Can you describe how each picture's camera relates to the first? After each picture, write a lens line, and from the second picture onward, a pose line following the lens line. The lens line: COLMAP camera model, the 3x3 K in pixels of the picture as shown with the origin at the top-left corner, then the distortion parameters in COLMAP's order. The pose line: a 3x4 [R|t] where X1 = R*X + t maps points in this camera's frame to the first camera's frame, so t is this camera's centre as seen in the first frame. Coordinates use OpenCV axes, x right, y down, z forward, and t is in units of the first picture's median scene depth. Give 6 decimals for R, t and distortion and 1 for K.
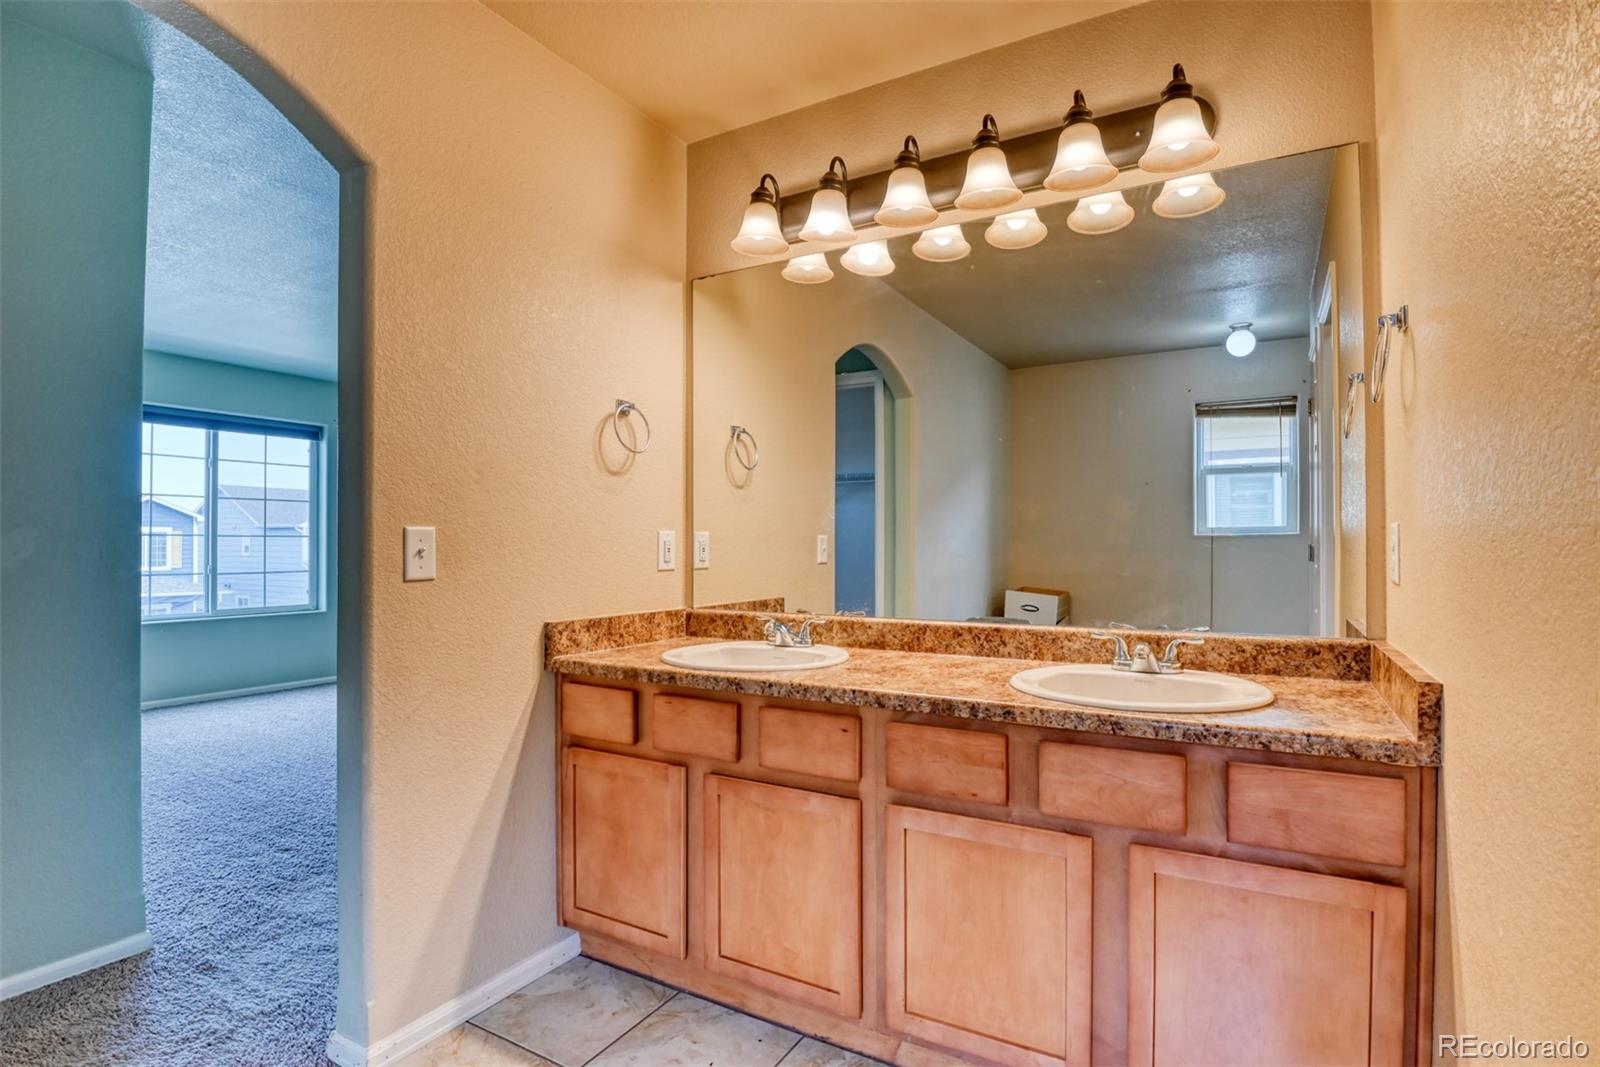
lens RADIAL K [[801.5, 0, 823.3], [0, 801.5, 536.1], [0, 0, 1]] dist [-0.013503, -0.000009]
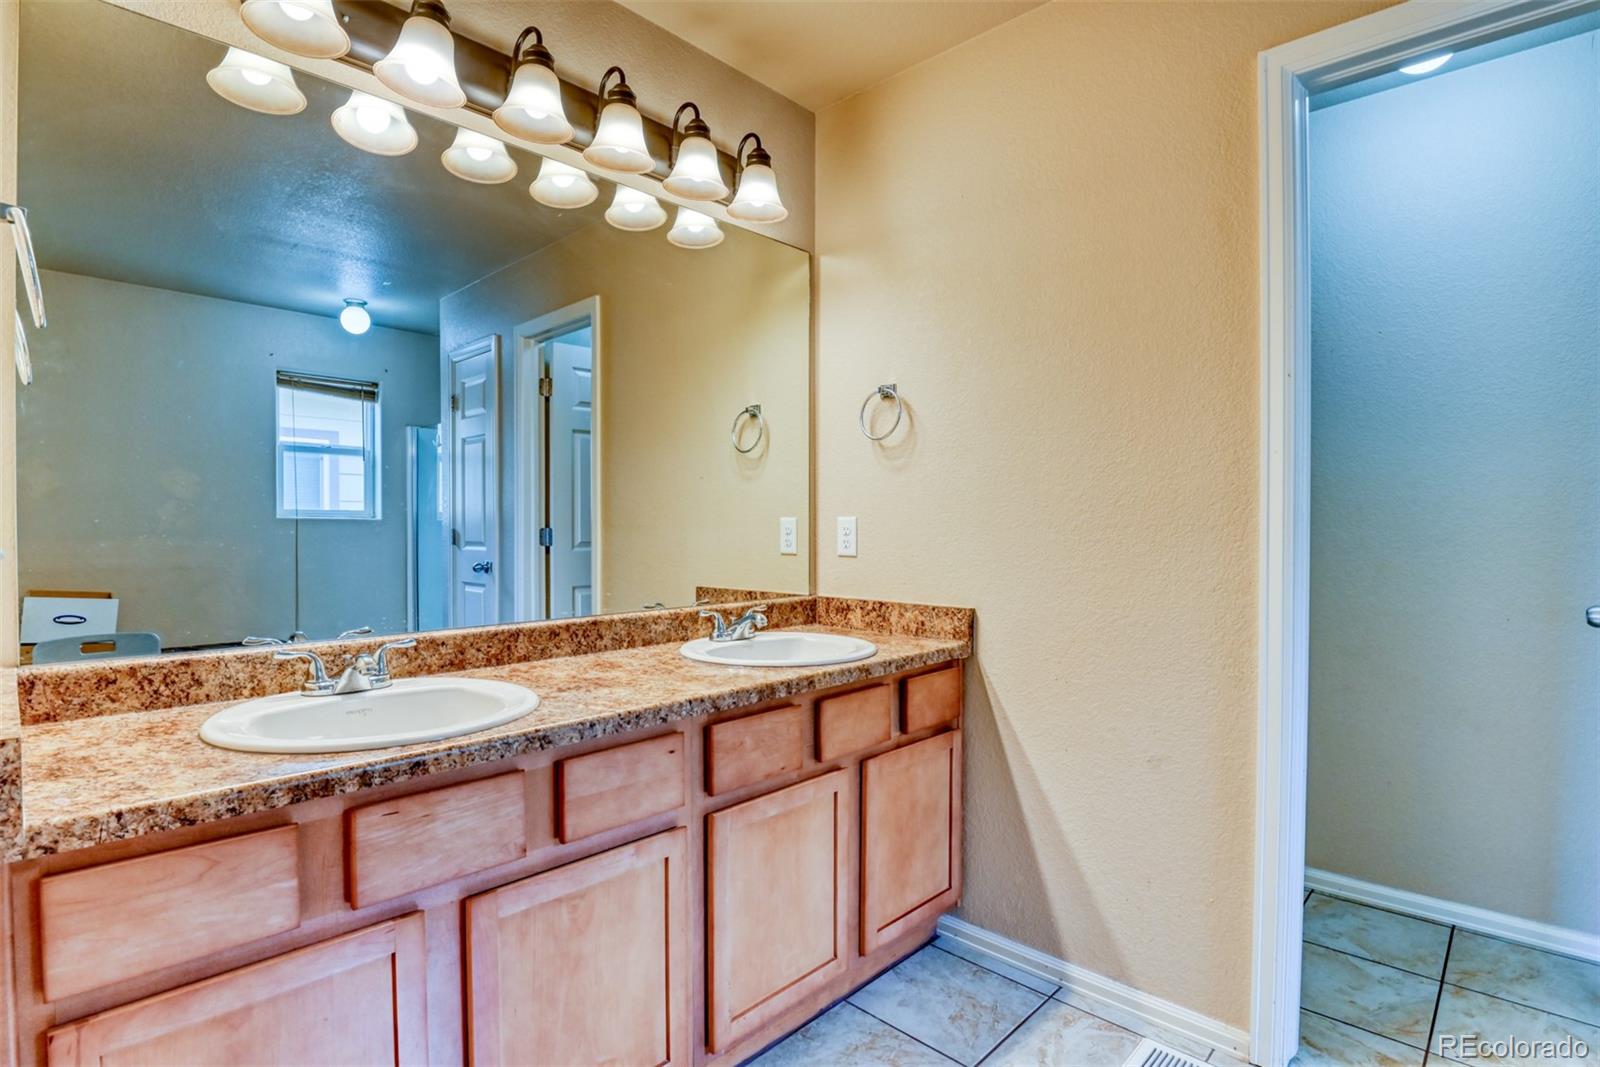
lens RADIAL K [[801.7, 0, 793.8], [0, 801.7, 544.4], [0, 0, 1]] dist [-0.014572, -0.000241]
pose [[0.236772, -0.018981, 0.971380, -0.607517], [-0.010856, 0.999695, 0.022180, 0.002991], [-0.971505, -0.015797, 0.236494, 0.542998]]
